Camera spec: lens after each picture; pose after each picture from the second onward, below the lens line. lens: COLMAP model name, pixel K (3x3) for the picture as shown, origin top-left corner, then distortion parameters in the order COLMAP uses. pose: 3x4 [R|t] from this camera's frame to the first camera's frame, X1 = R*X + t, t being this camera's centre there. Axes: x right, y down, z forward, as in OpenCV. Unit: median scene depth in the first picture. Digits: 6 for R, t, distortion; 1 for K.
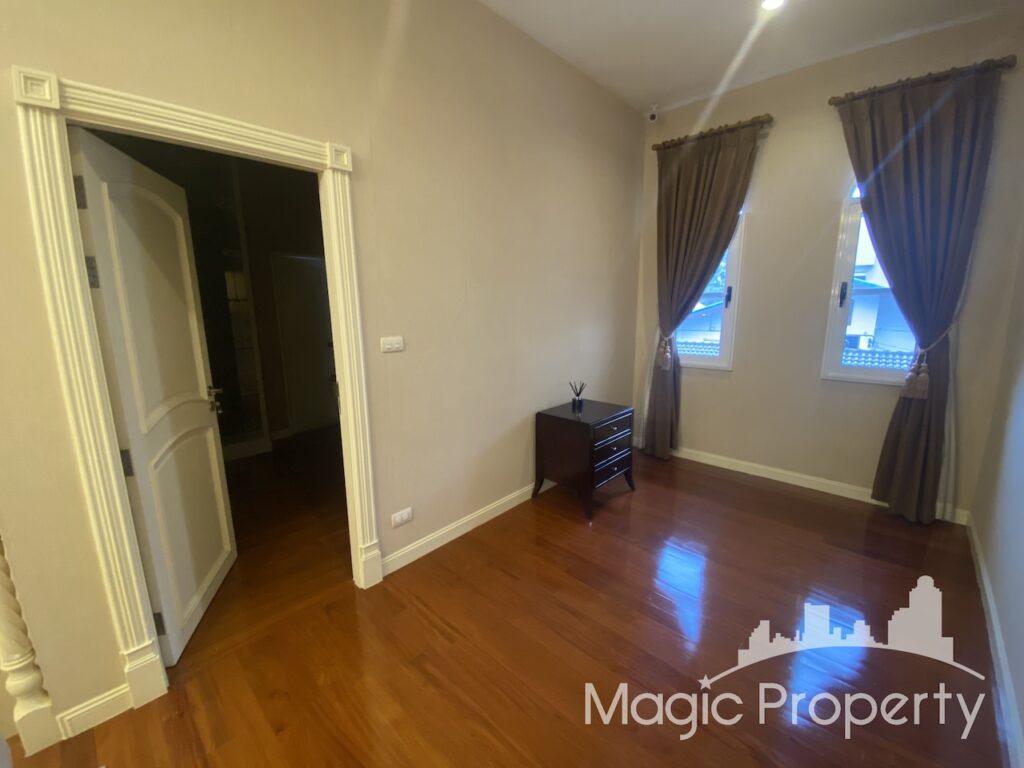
lens RADIAL K [[413.0, 0, 512.9], [0, 413.0, 381.3], [0, 0, 1]] dist [-0.040700, -0.000130]
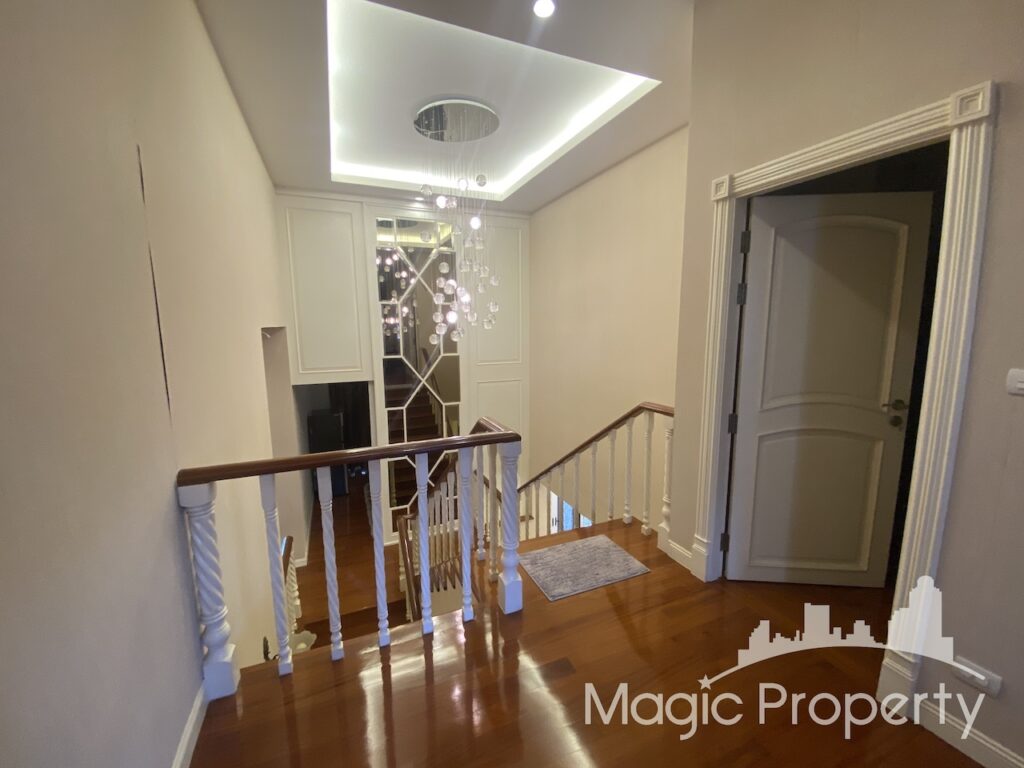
lens RADIAL K [[414.3, 0, 512.7], [0, 414.3, 381.5], [0, 0, 1]] dist [0.027627, -0.021484]
pose [[-0.405476, 0.137636, -0.903684, 0.732969], [-0.146908, 0.965937, 0.213034, -0.153777], [0.902223, 0.219139, -0.371445, 0.803239]]
